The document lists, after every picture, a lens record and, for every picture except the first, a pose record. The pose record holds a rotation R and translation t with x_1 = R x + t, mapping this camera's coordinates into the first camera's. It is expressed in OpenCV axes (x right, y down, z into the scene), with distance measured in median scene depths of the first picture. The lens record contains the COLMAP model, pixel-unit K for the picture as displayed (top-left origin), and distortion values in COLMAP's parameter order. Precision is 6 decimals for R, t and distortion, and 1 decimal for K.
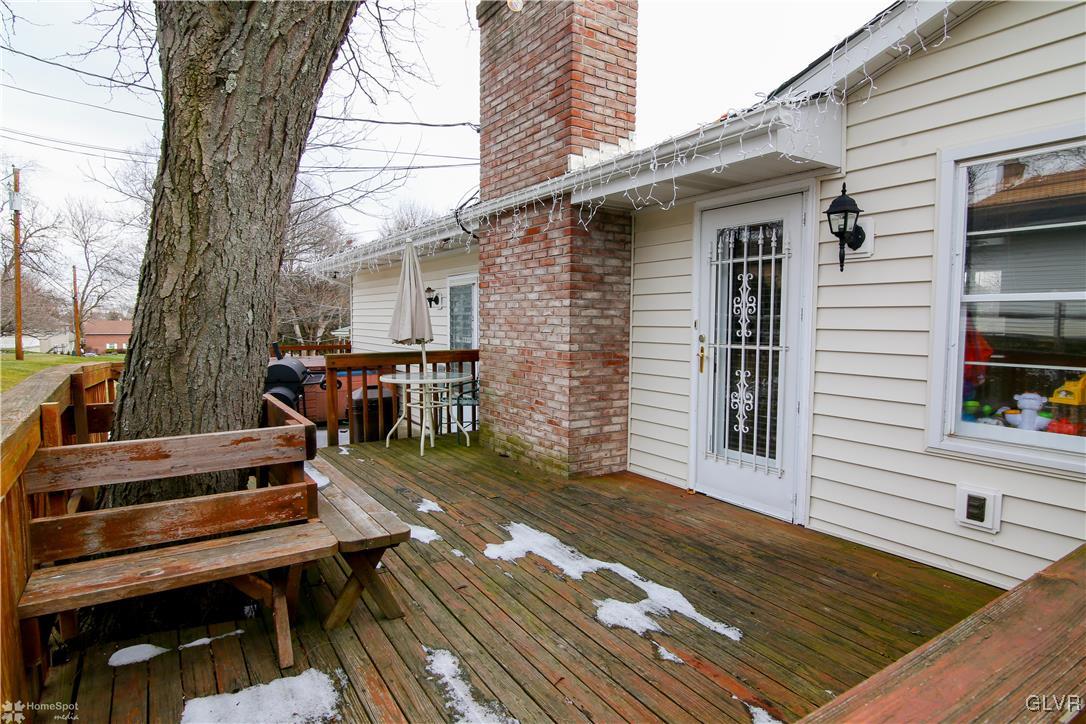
lens RADIAL K [[587.4, 0, 543.0], [0, 587.4, 362.0], [0, 0, 1]] dist [-0.019250, 0.000578]
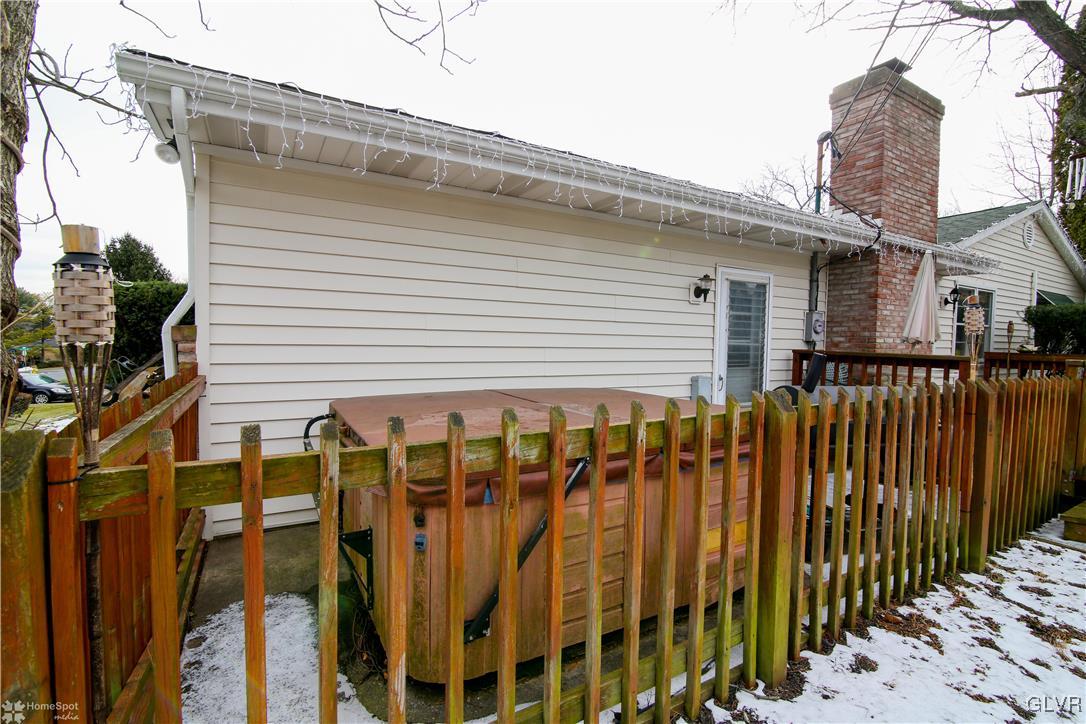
lens RADIAL K [[502.5, 0, 538.8], [0, 502.5, 361.4], [0, 0, 1]] dist [-0.013236, -0.000067]
pose [[0.043447, -0.049296, 0.997839, -1.477249], [0.057322, 0.997260, 0.046771, -0.101868], [-0.997410, 0.055166, 0.046153, 2.067135]]
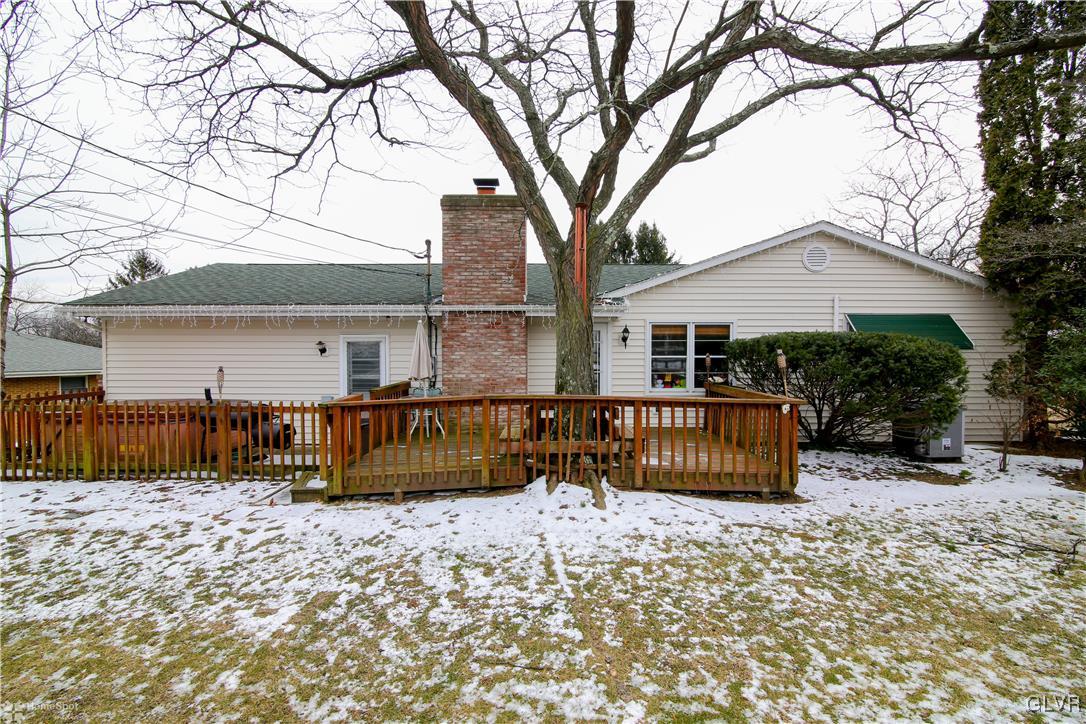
lens RADIAL K [[511.0, 0, 547.1], [0, 511.0, 359.4], [0, 0, 1]] dist [-0.021563, 0.001467]
pose [[0.545095, -0.025649, 0.837982, -1.582193], [0.065910, 0.997749, -0.012334, -0.058091], [-0.835780, 0.061954, 0.545558, -0.188739]]
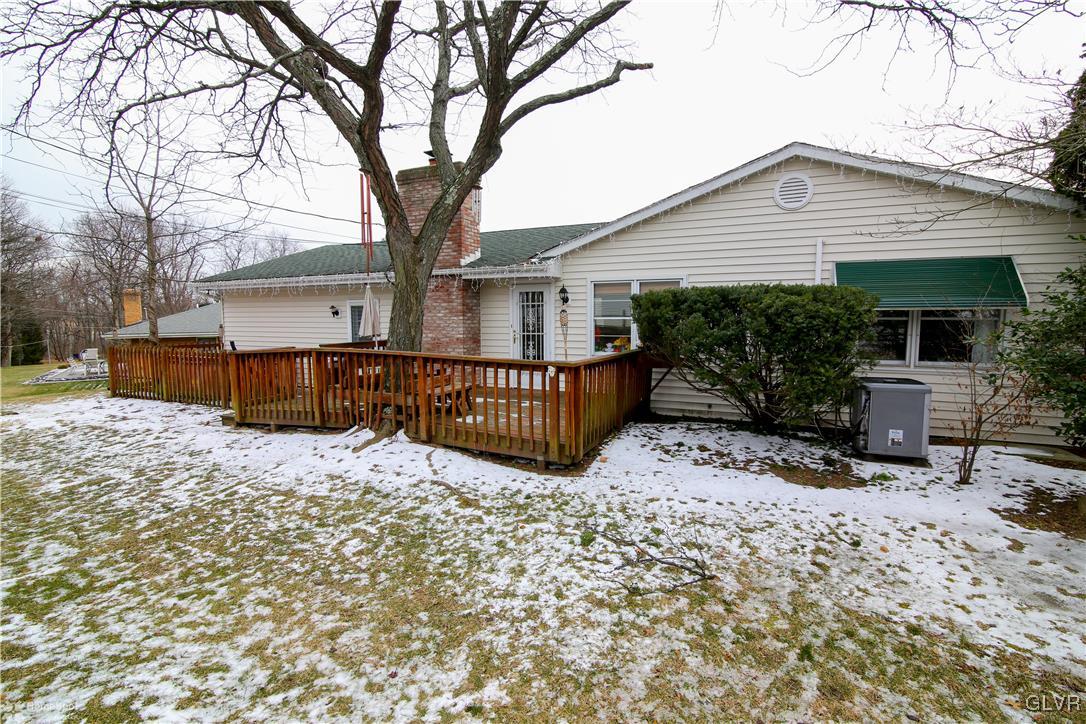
lens RADIAL K [[511.0, 0, 547.1], [0, 511.0, 359.4], [0, 0, 1]] dist [-0.021563, 0.001467]
pose [[0.854777, -0.050619, 0.516522, -0.754516], [0.046270, 0.998702, 0.021302, 0.042779], [-0.516929, 0.005691, 0.856009, -1.004188]]
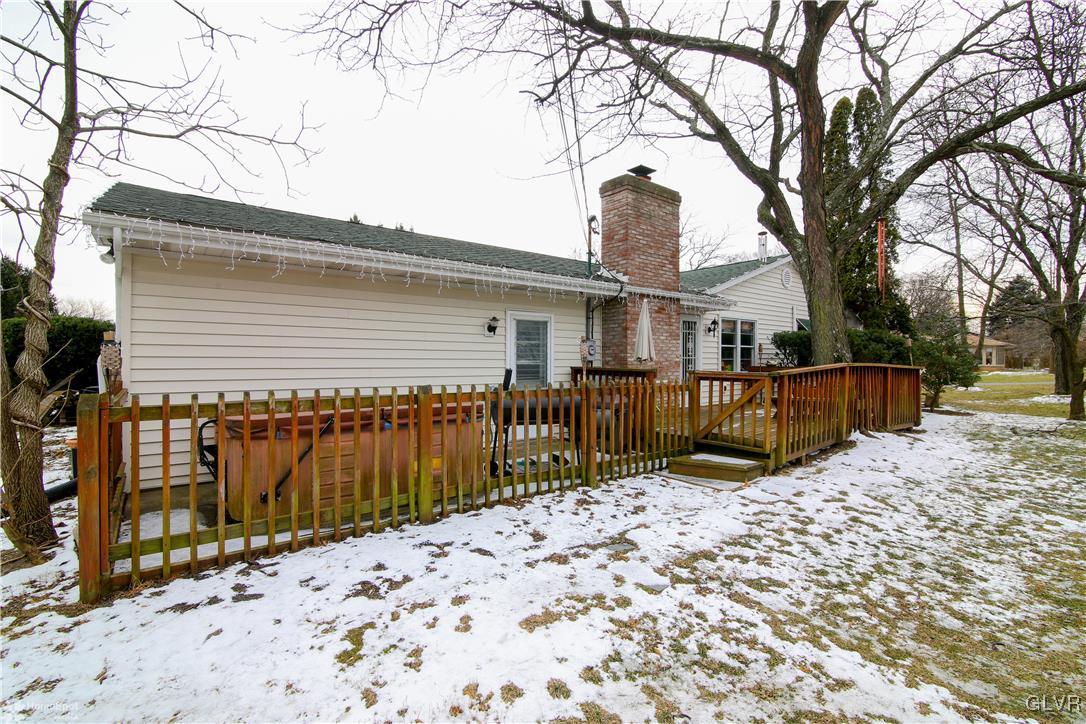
lens RADIAL K [[511.0, 0, 547.1], [0, 511.0, 359.4], [0, 0, 1]] dist [-0.021563, 0.001467]
pose [[-0.108532, -0.002841, 0.994089, -2.019708], [0.071597, 0.997377, 0.010667, -0.087162], [-0.991511, 0.072331, -0.108044, 1.752701]]
